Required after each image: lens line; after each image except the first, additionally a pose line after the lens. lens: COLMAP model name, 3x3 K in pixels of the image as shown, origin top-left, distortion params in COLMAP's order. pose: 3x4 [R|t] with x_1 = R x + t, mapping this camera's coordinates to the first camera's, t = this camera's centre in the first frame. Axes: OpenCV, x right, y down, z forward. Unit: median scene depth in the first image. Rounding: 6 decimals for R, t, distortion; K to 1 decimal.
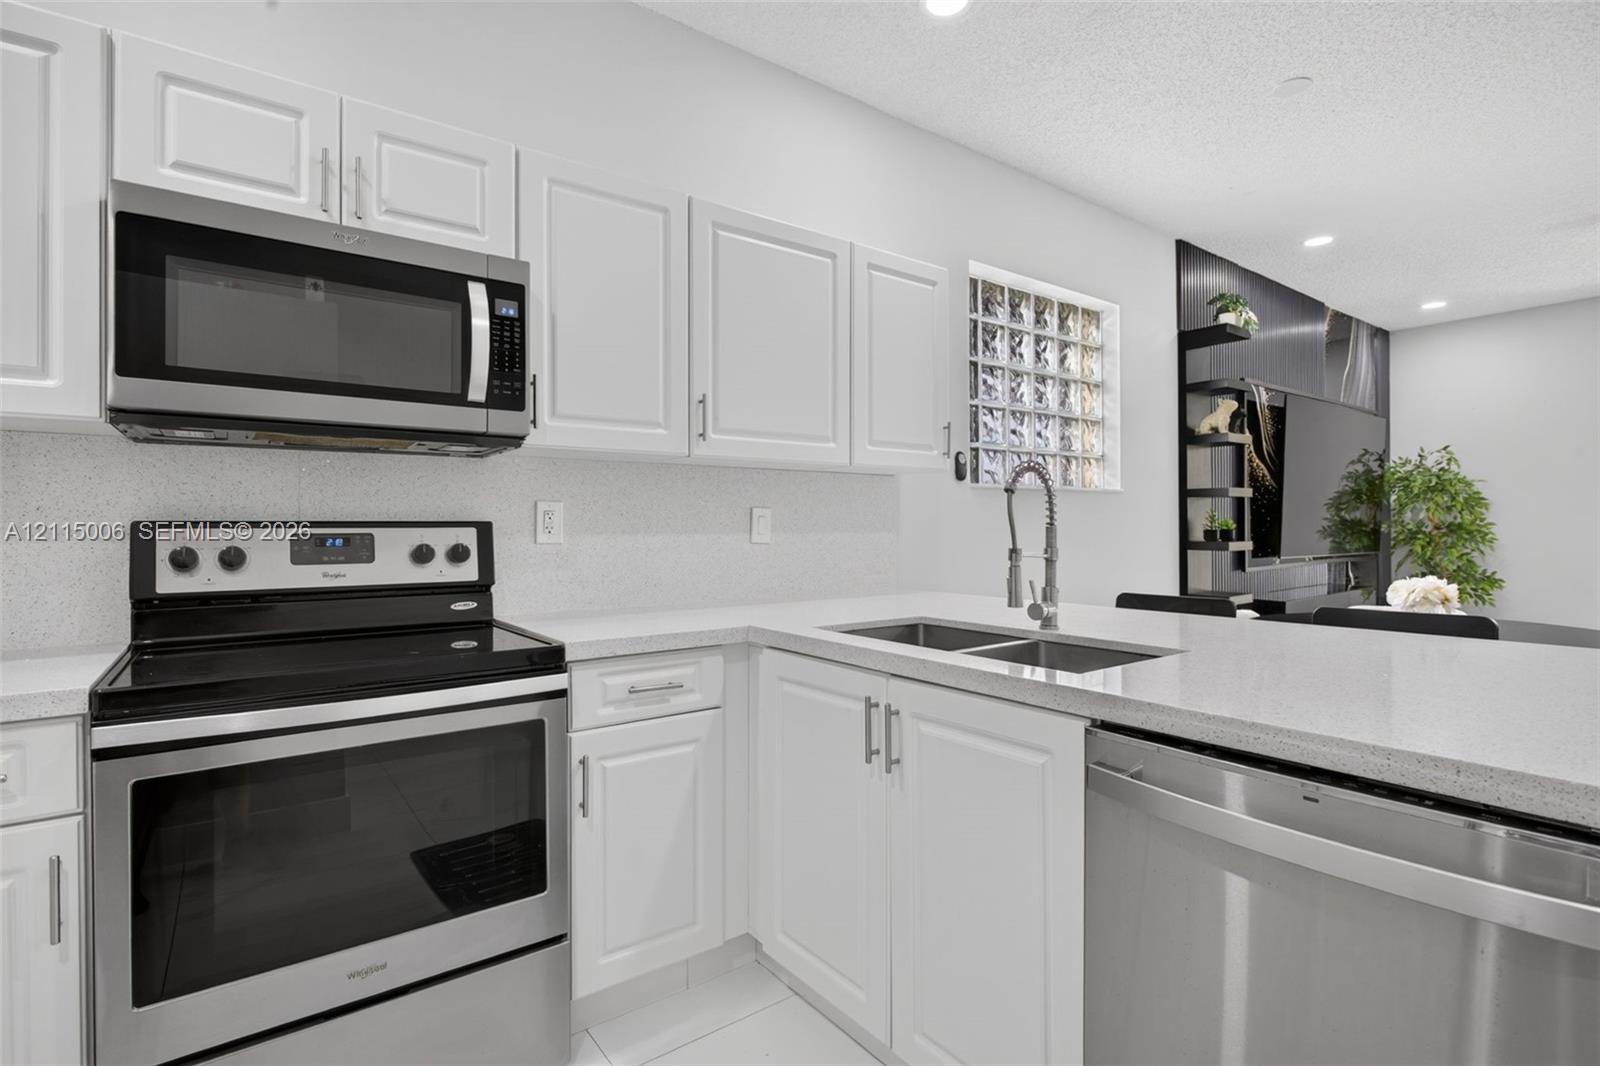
lens RADIAL K [[770.7, 0, 799.7], [0, 770.7, 525.1], [0, 0, 1]] dist [-0.004252, -0.000195]
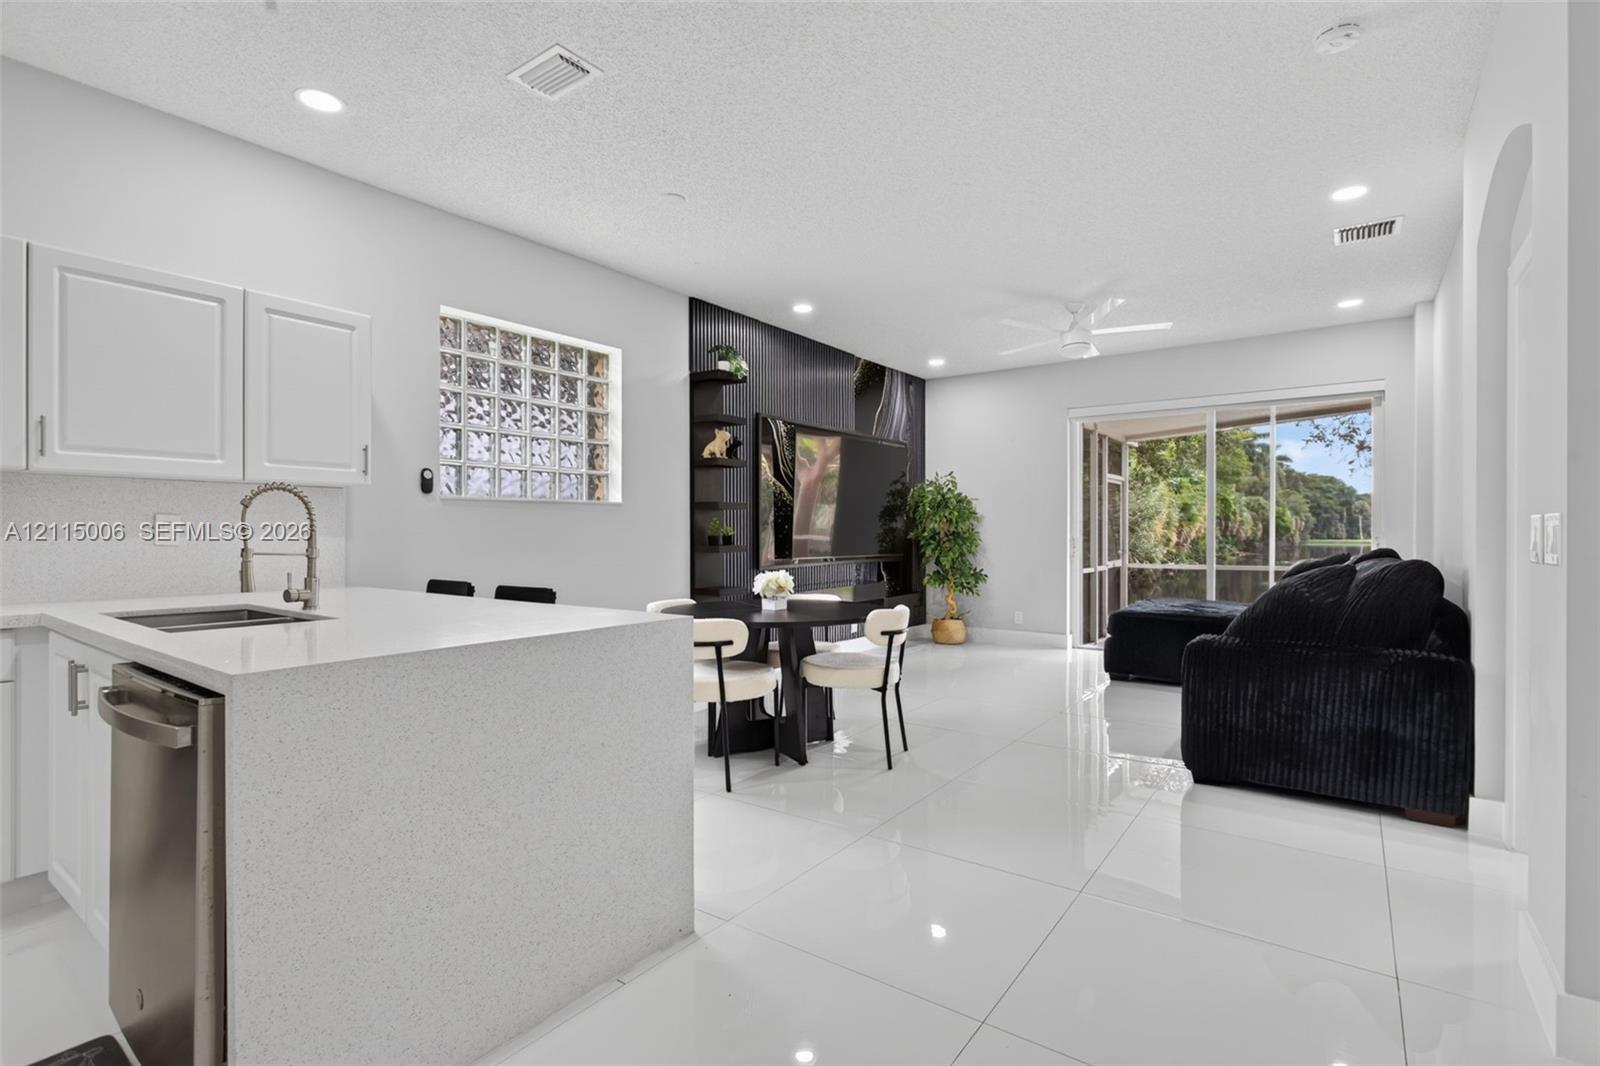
lens RADIAL K [[754.2, 0, 783.3], [0, 754.2, 534.2], [0, 0, 1]] dist [-0.002590, -0.000149]
pose [[0.962554, 0.004728, 0.271048, 0.319312], [-0.005794, 0.999978, 0.003133, -0.001166], [-0.271028, -0.004586, 0.962561, -0.194038]]
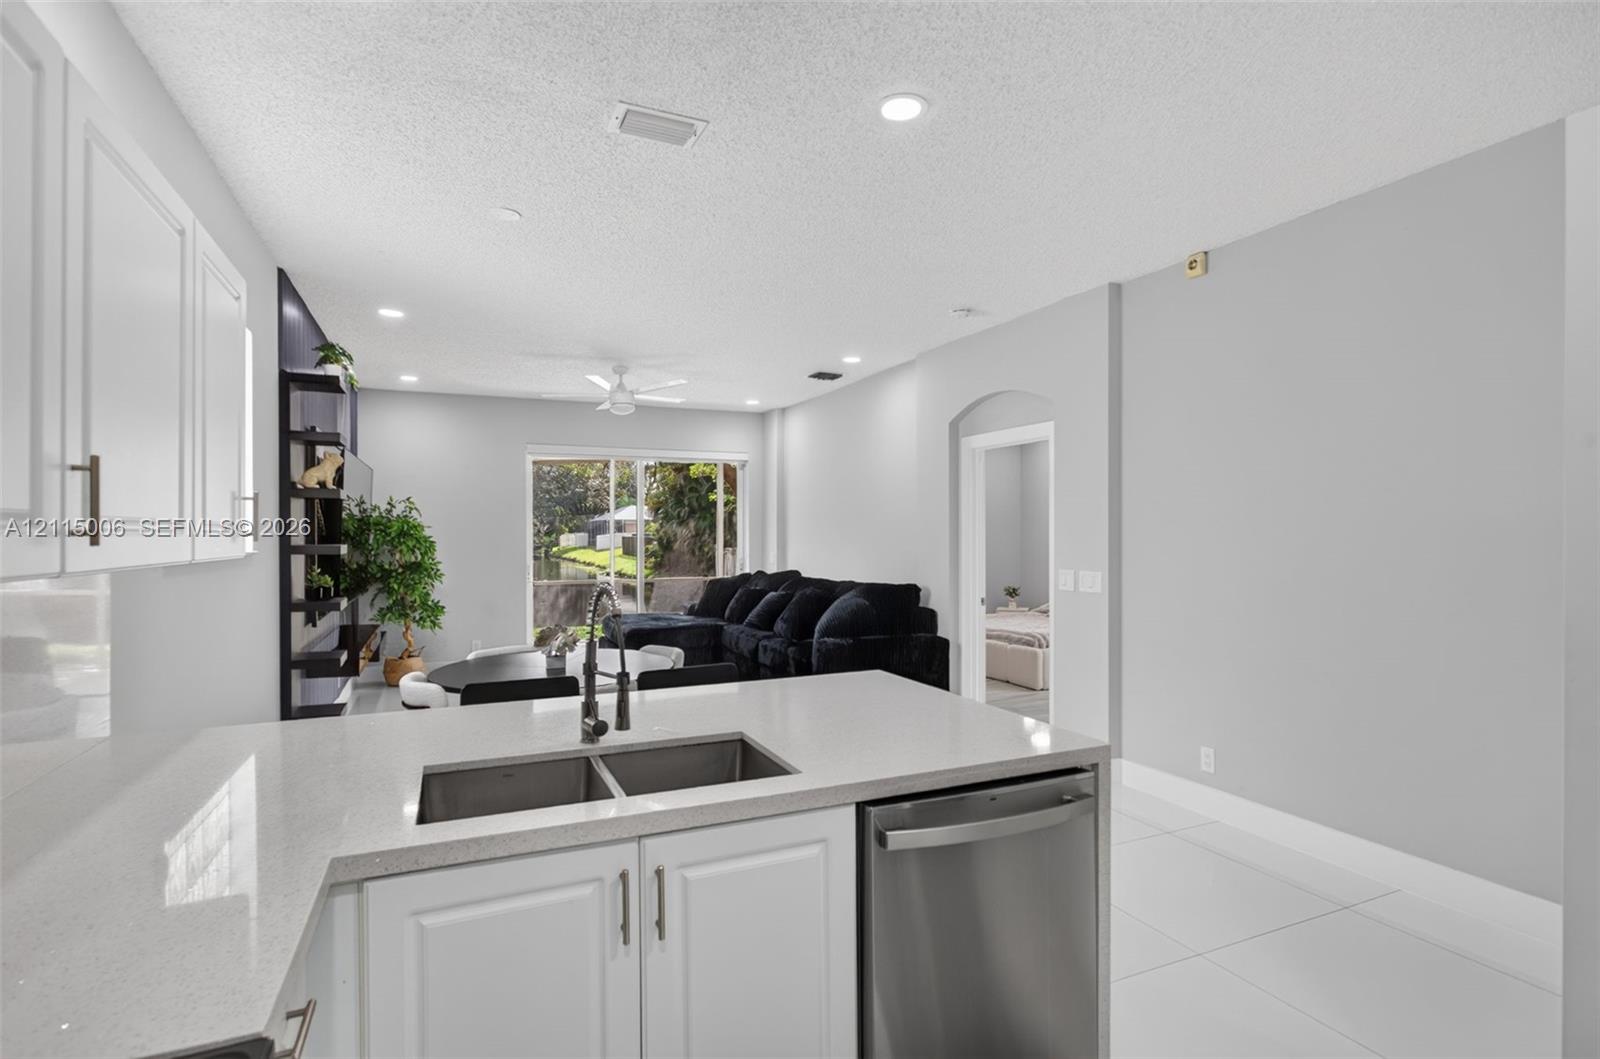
lens RADIAL K [[772.8, 0, 800.0], [0, 772.8, 529.5], [0, 0, 1]] dist [0.001510, 0.000171]
pose [[0.219150, 0.010820, 0.975631, -0.261404], [-0.001469, 0.999941, -0.010759, -0.057529], [-0.975690, 0.000924, 0.219153, 0.211527]]
